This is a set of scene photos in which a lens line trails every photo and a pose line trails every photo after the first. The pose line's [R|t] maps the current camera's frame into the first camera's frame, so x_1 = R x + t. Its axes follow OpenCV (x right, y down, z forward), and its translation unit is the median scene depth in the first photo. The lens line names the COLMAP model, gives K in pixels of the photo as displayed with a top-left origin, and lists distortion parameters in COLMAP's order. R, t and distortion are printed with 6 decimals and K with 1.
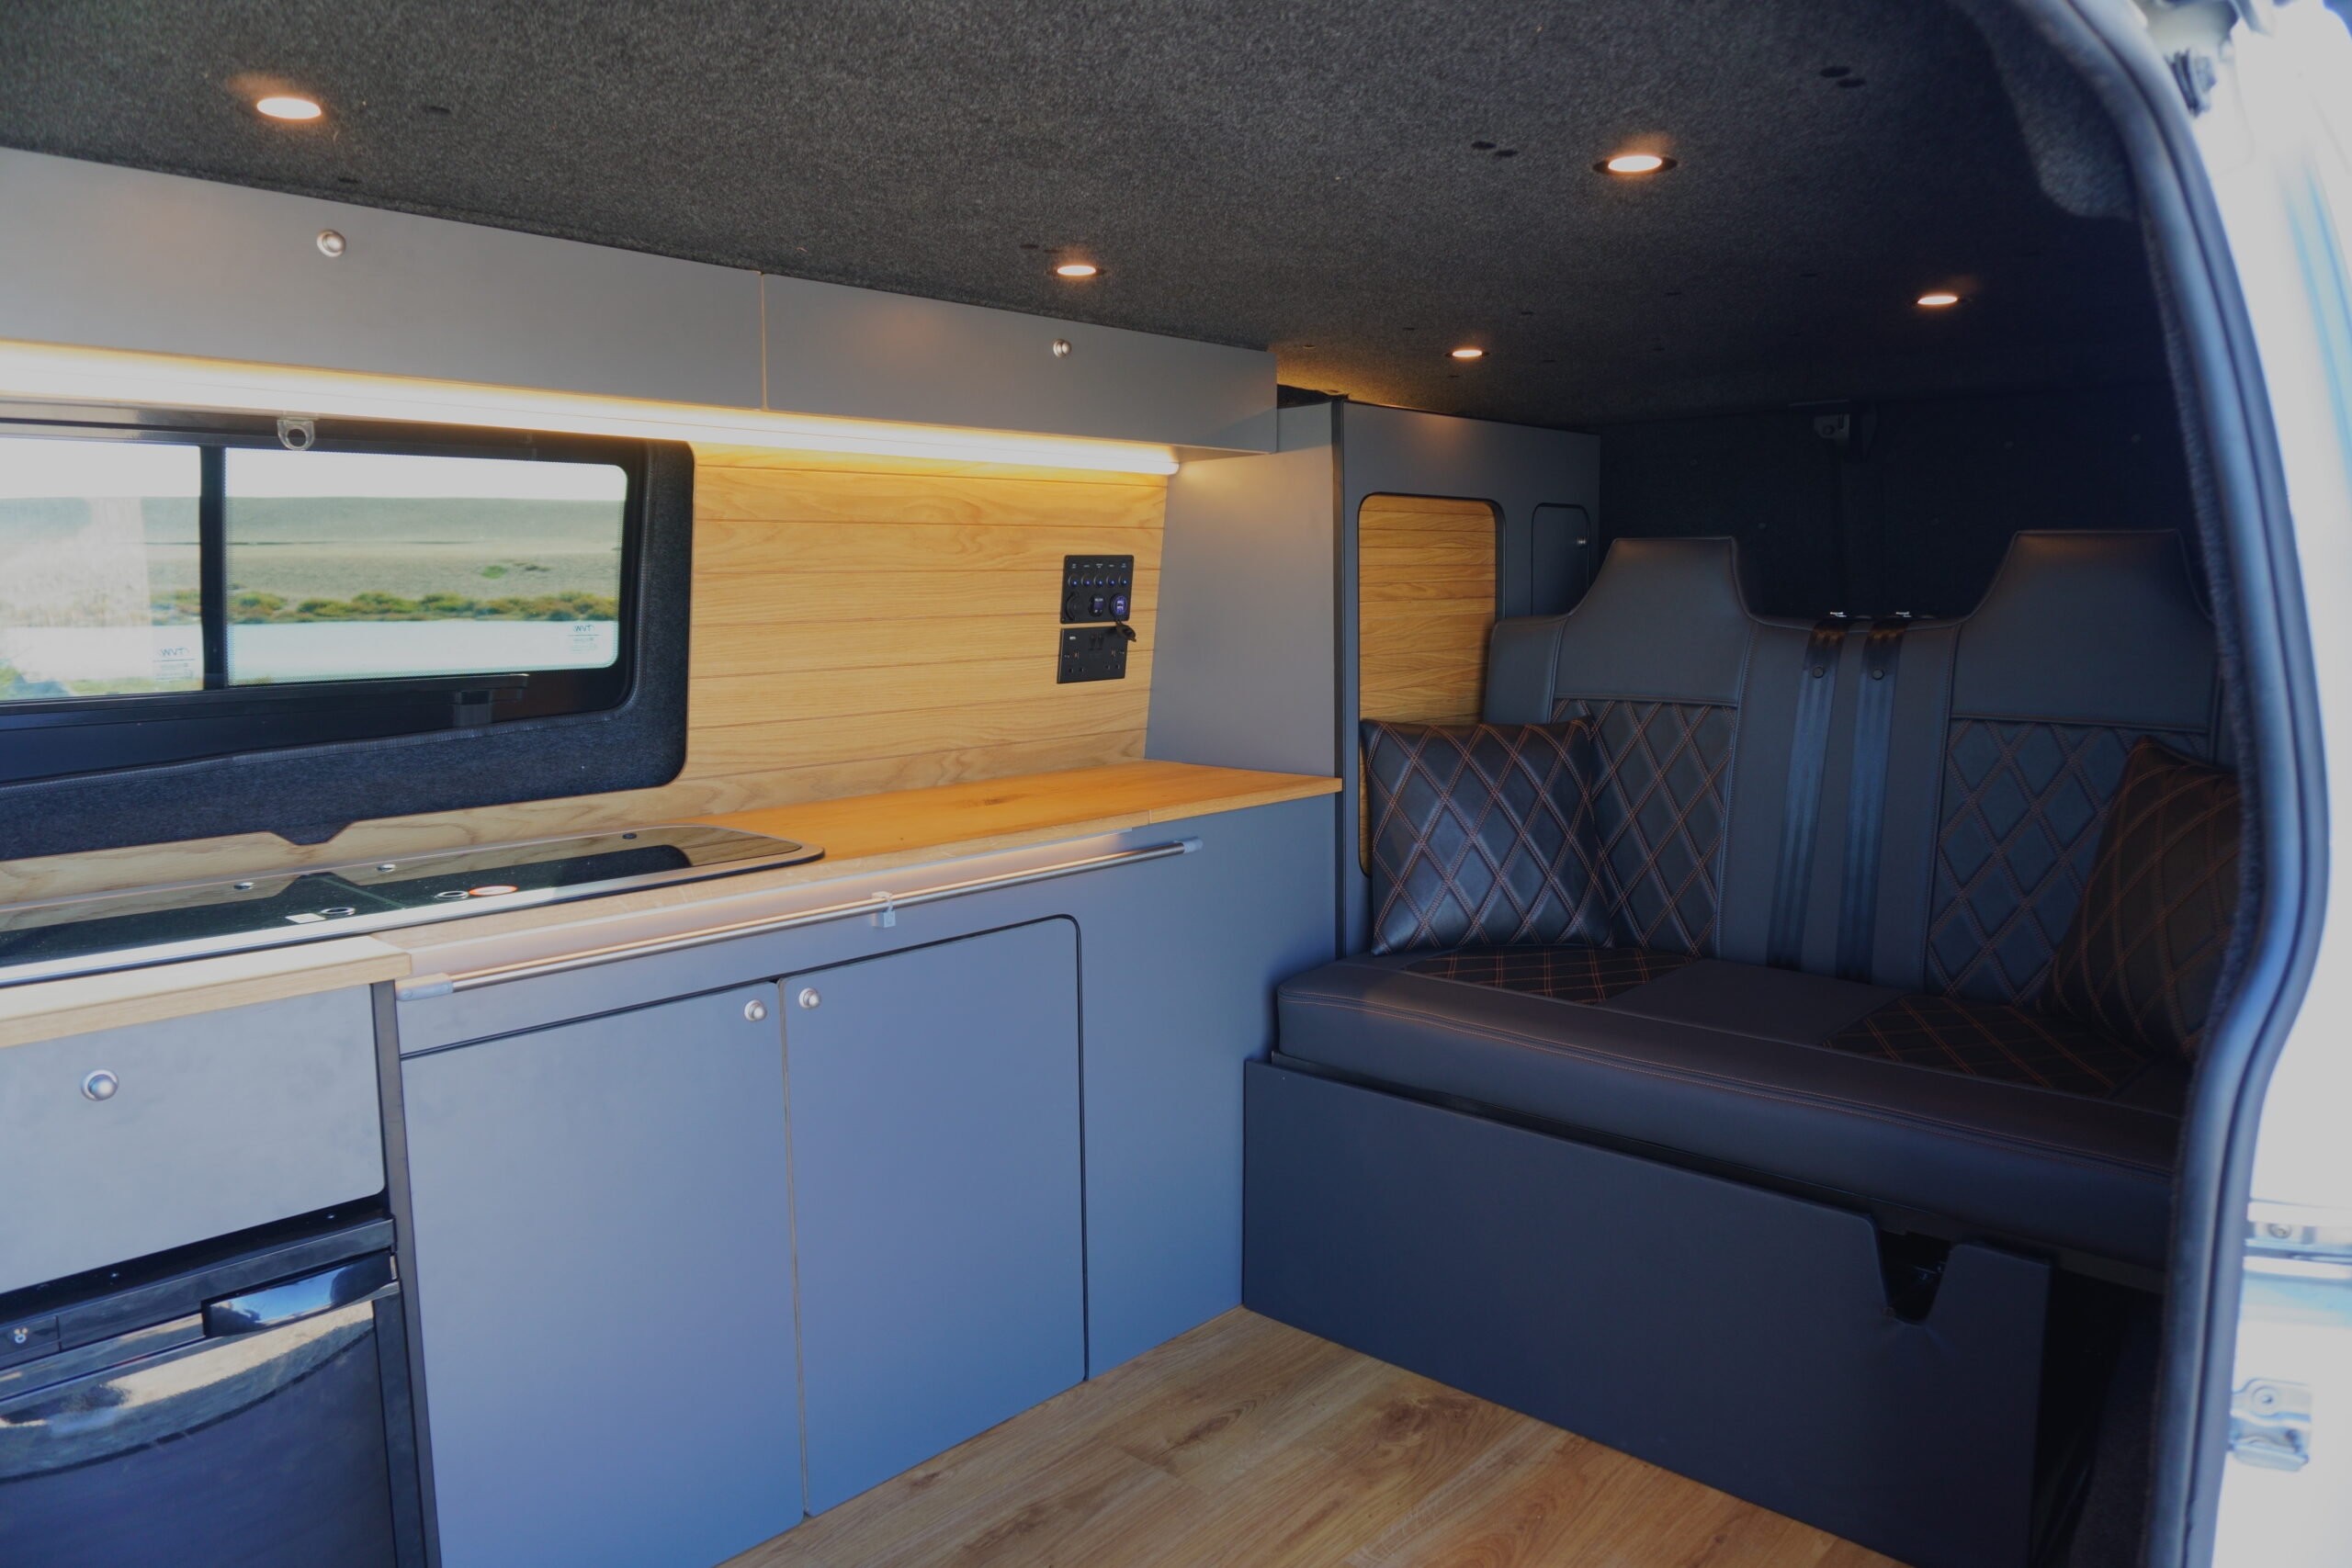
lens RADIAL K [[1580.1, 0, 1176.0], [0, 1580.1, 784.0], [0, 0, 1]] dist [-0.032662, 0.008872]
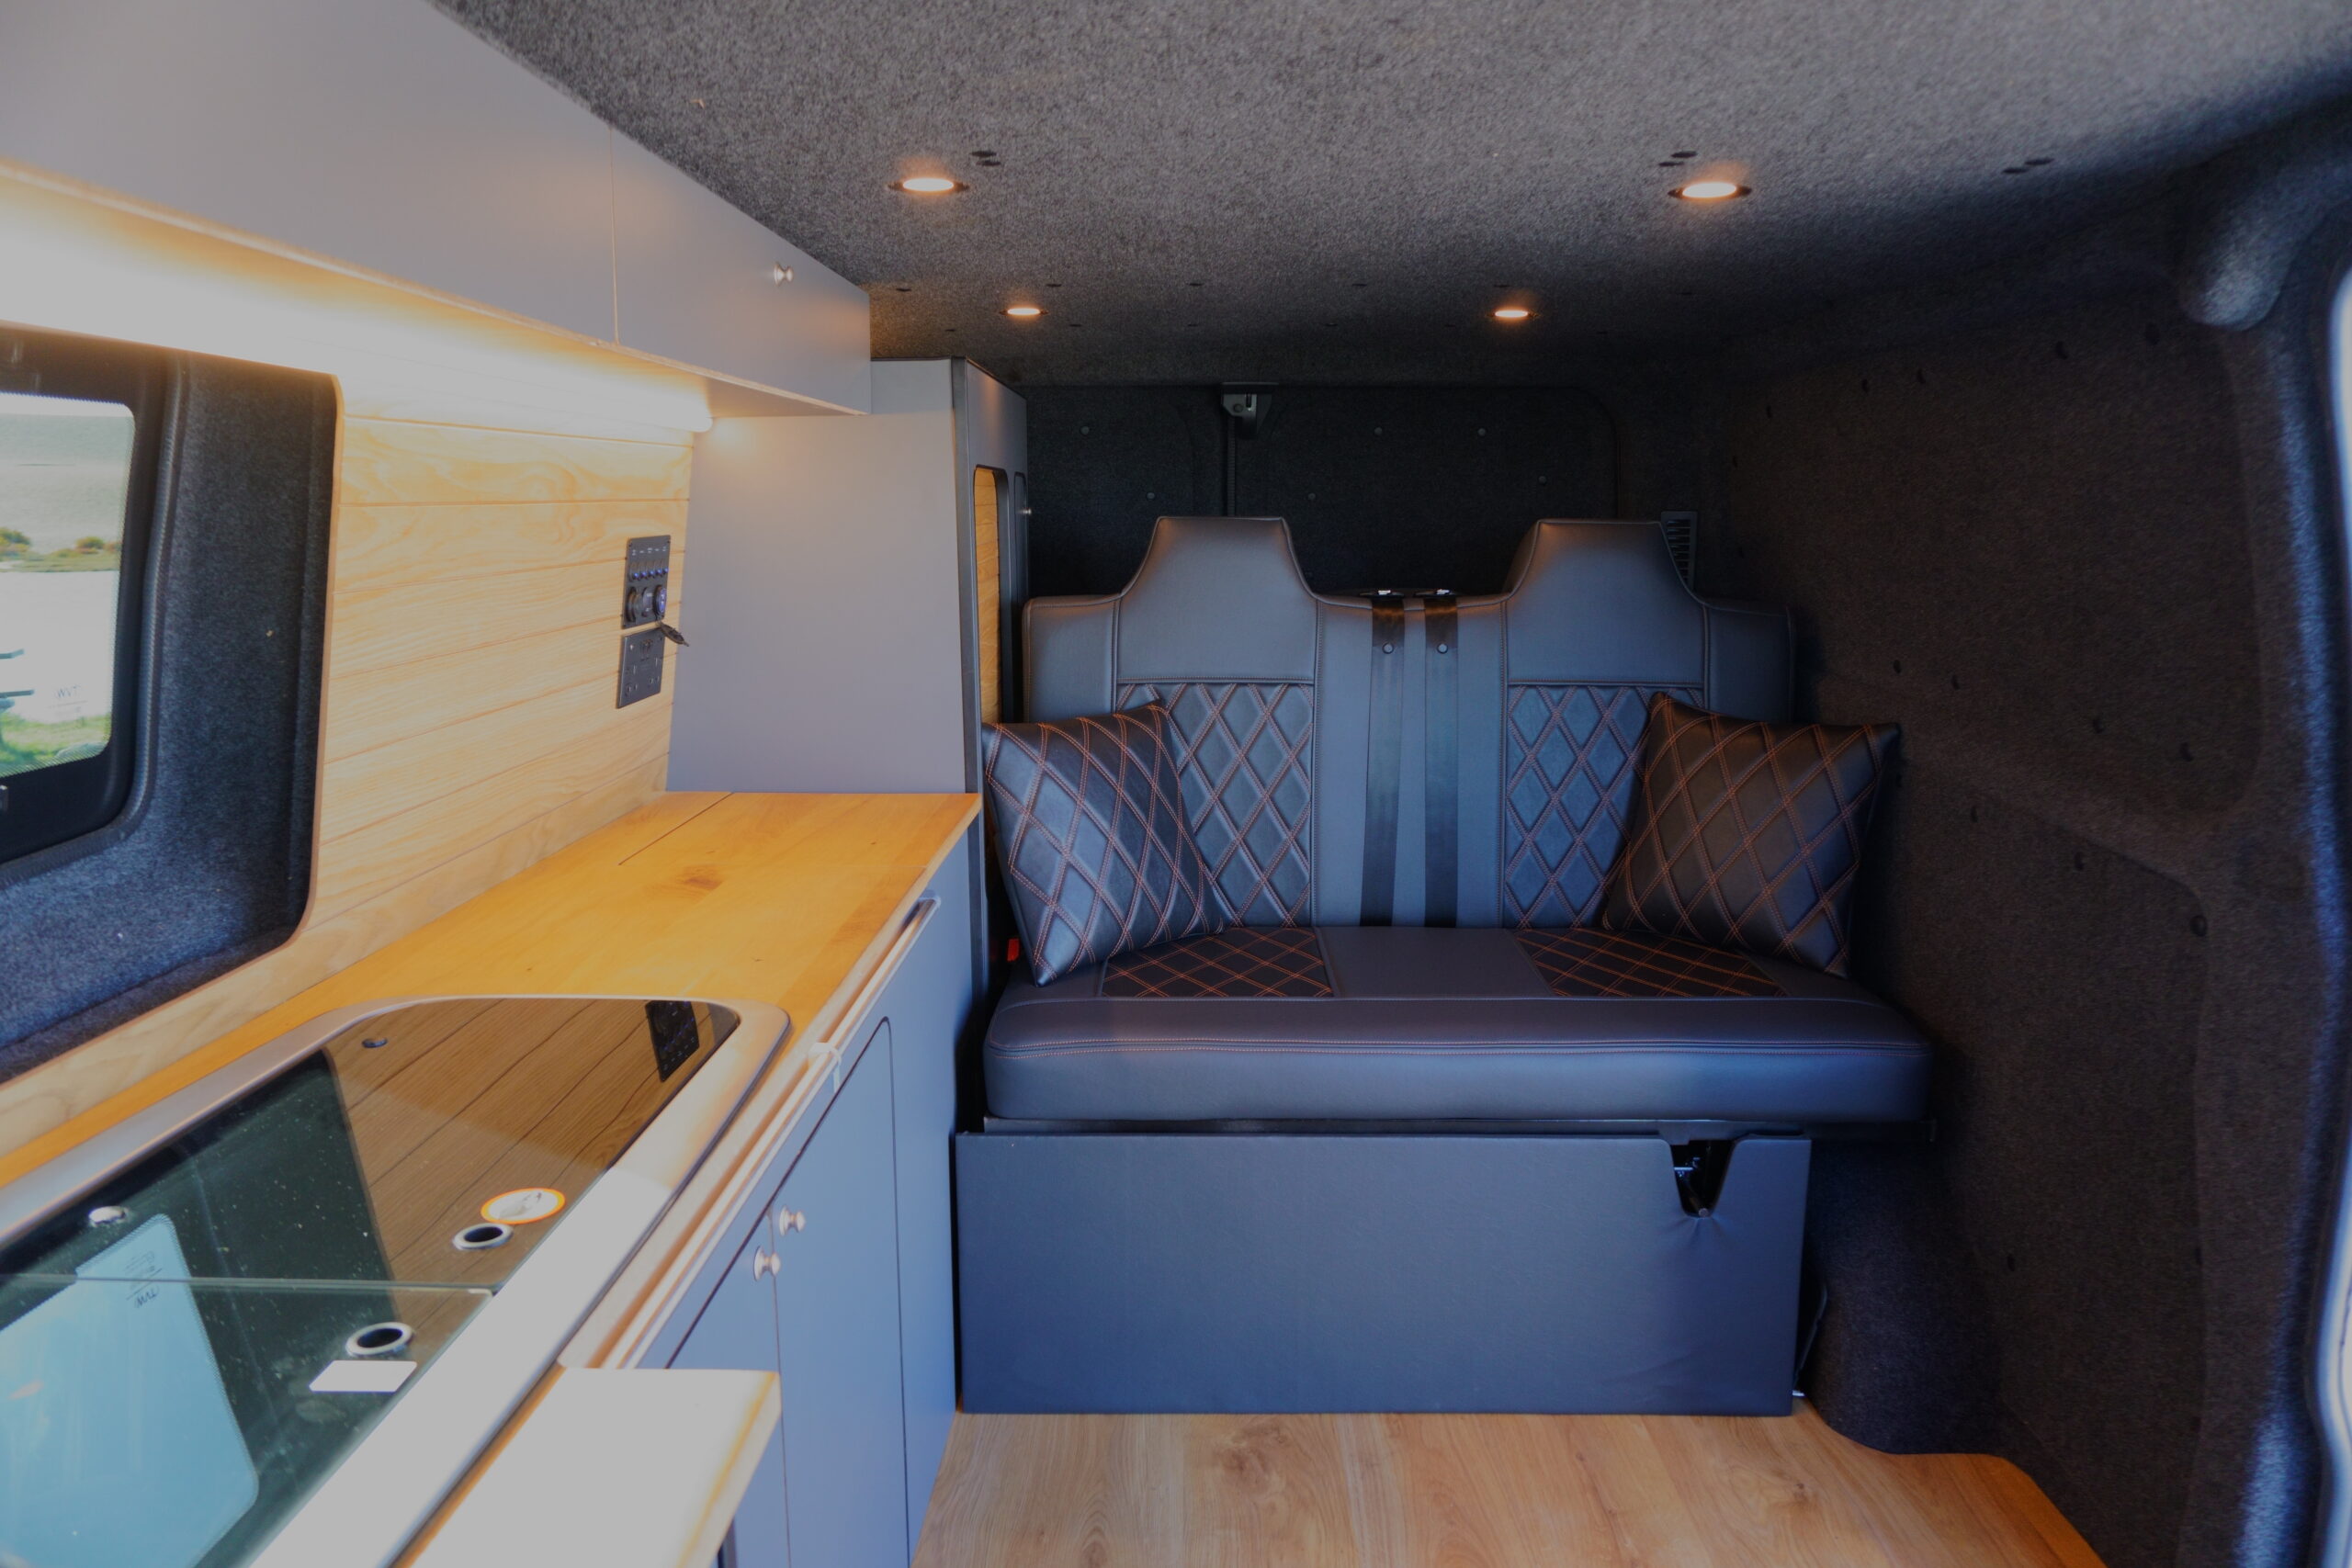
lens RADIAL K [[1580.1, 0, 1176.0], [0, 1580.1, 784.0], [0, 0, 1]] dist [-0.032662, 0.008872]
pose [[0.739469, -0.108581, 0.664377, -0.402407], [0.076797, 0.994070, 0.076986, -0.069052], [-0.668796, -0.005907, 0.743422, 0.278047]]
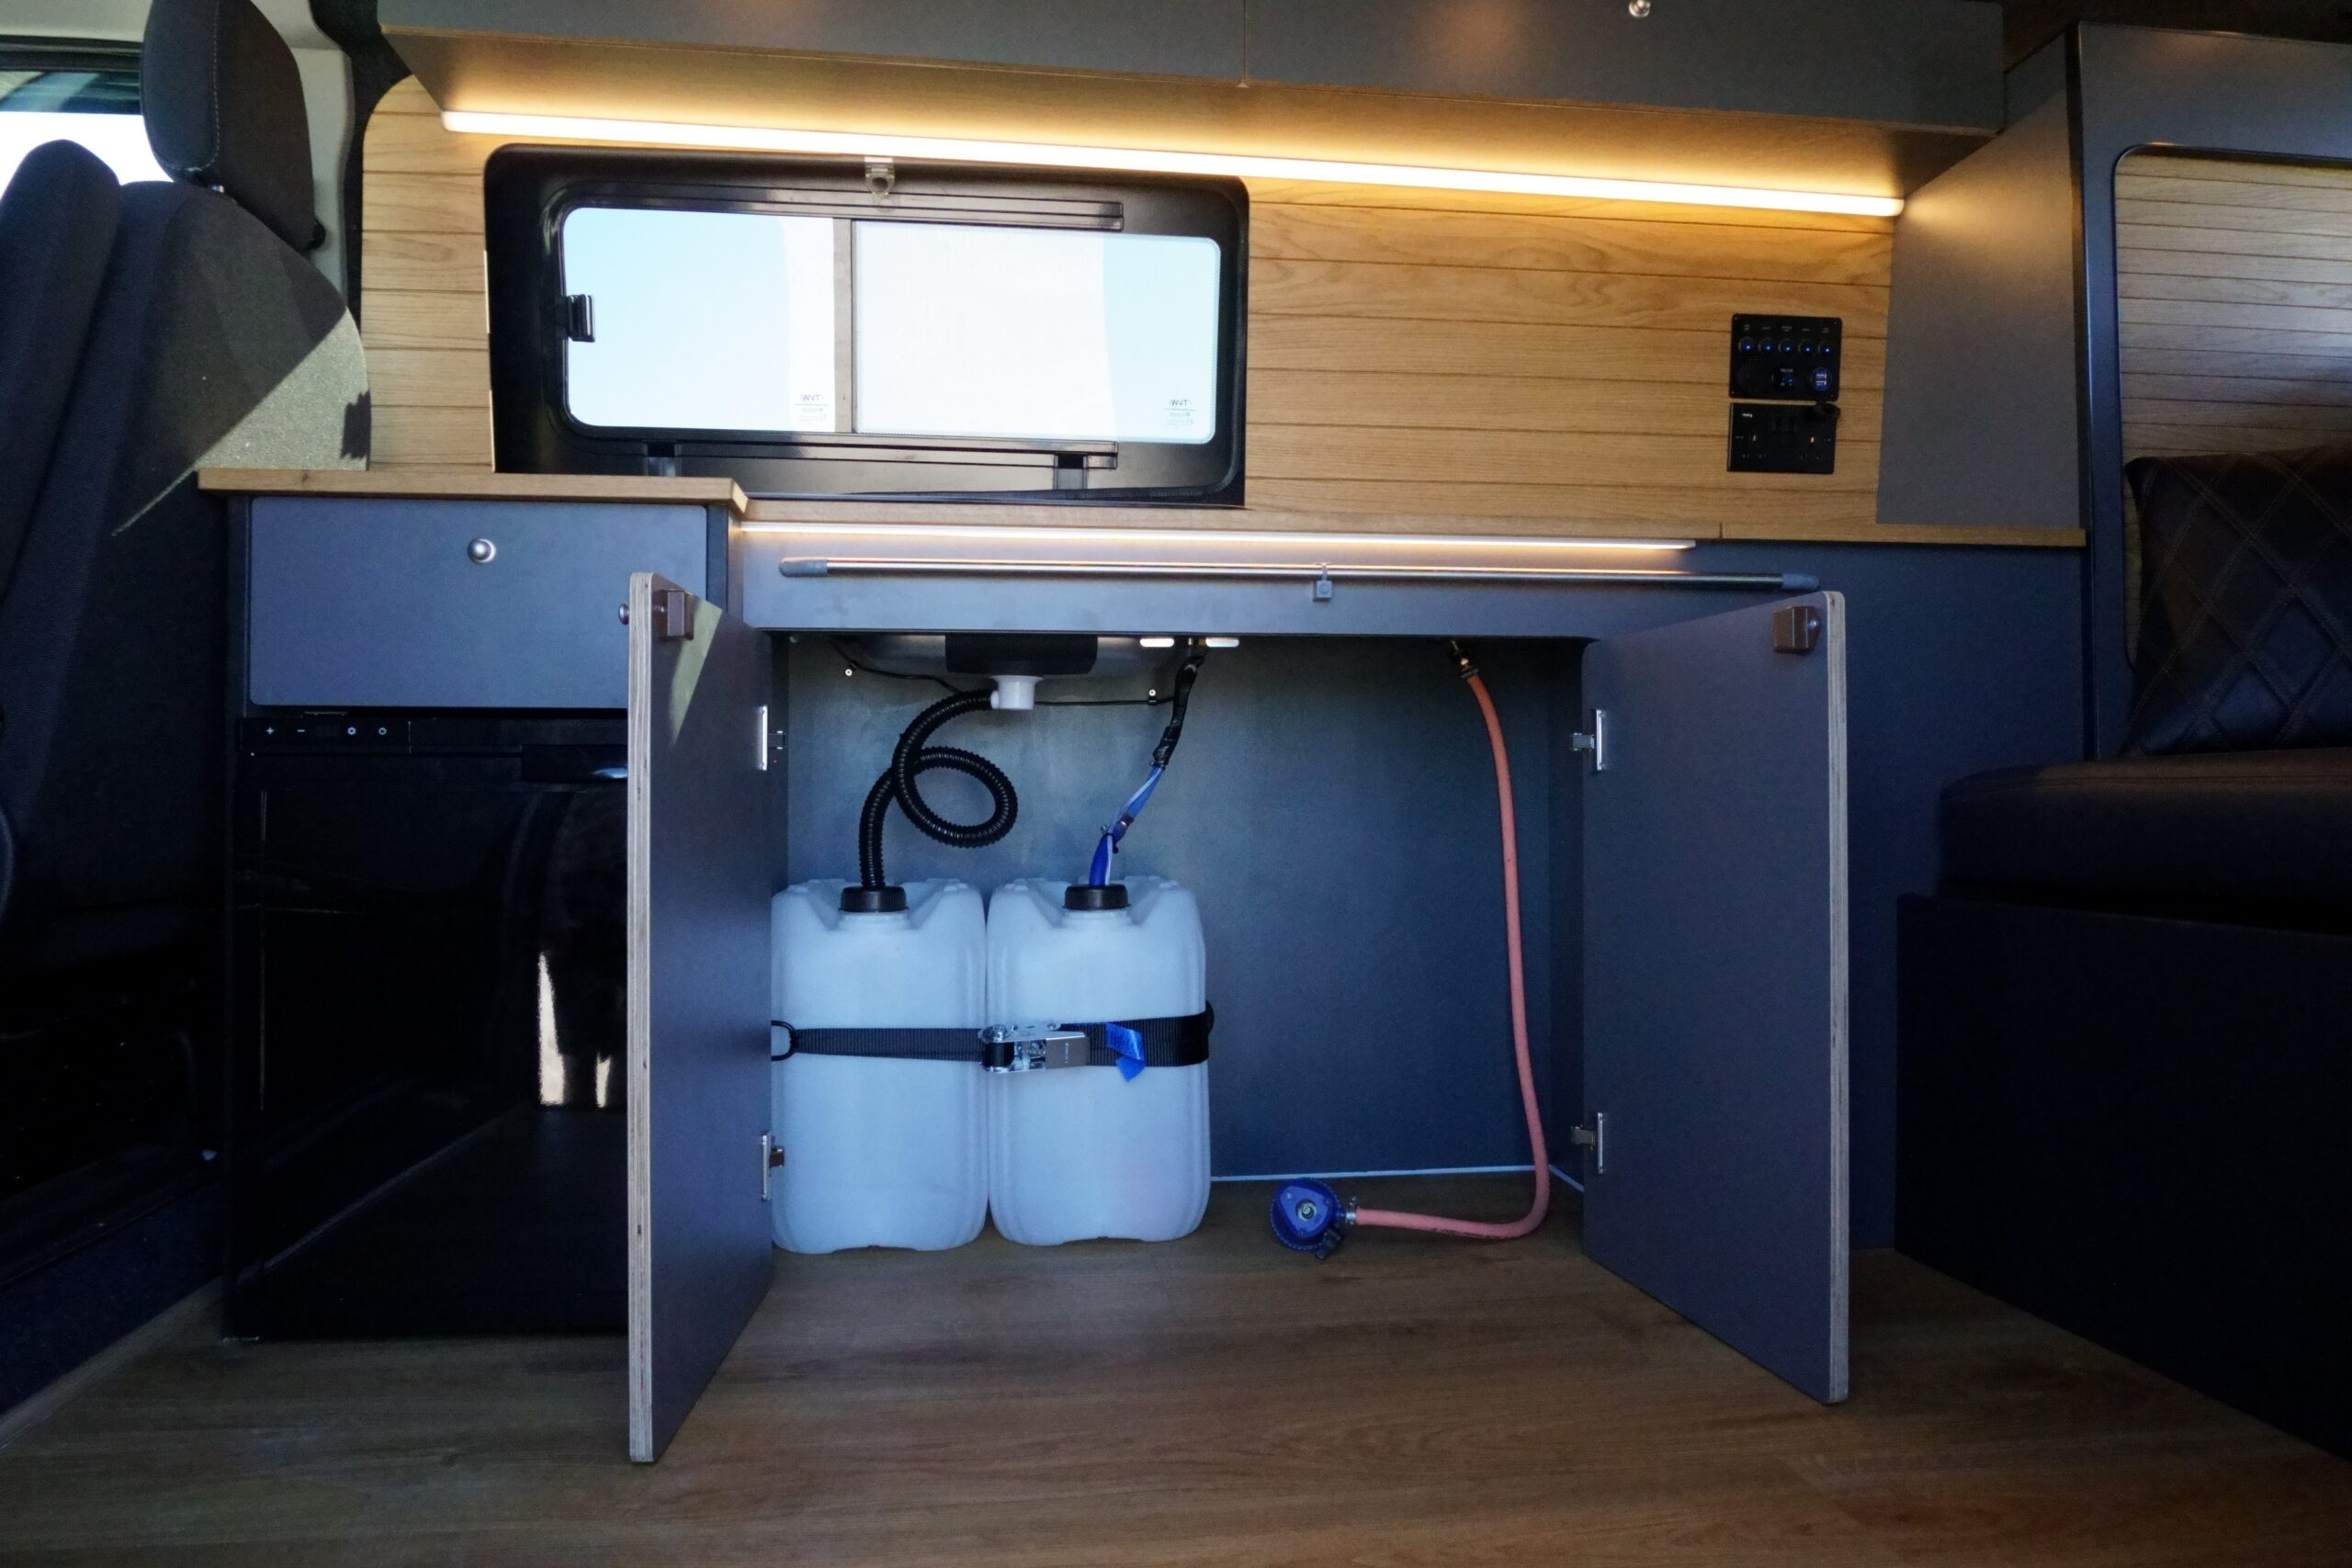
lens RADIAL K [[1580.1, 0, 1176.0], [0, 1580.1, 784.0], [0, 0, 1]] dist [-0.032662, 0.008872]
pose [[0.771100, 0.001654, -0.636712, 0.241674], [-0.085946, 0.991115, -0.101512, 0.220746], [0.630887, 0.132998, 0.764391, 0.217971]]
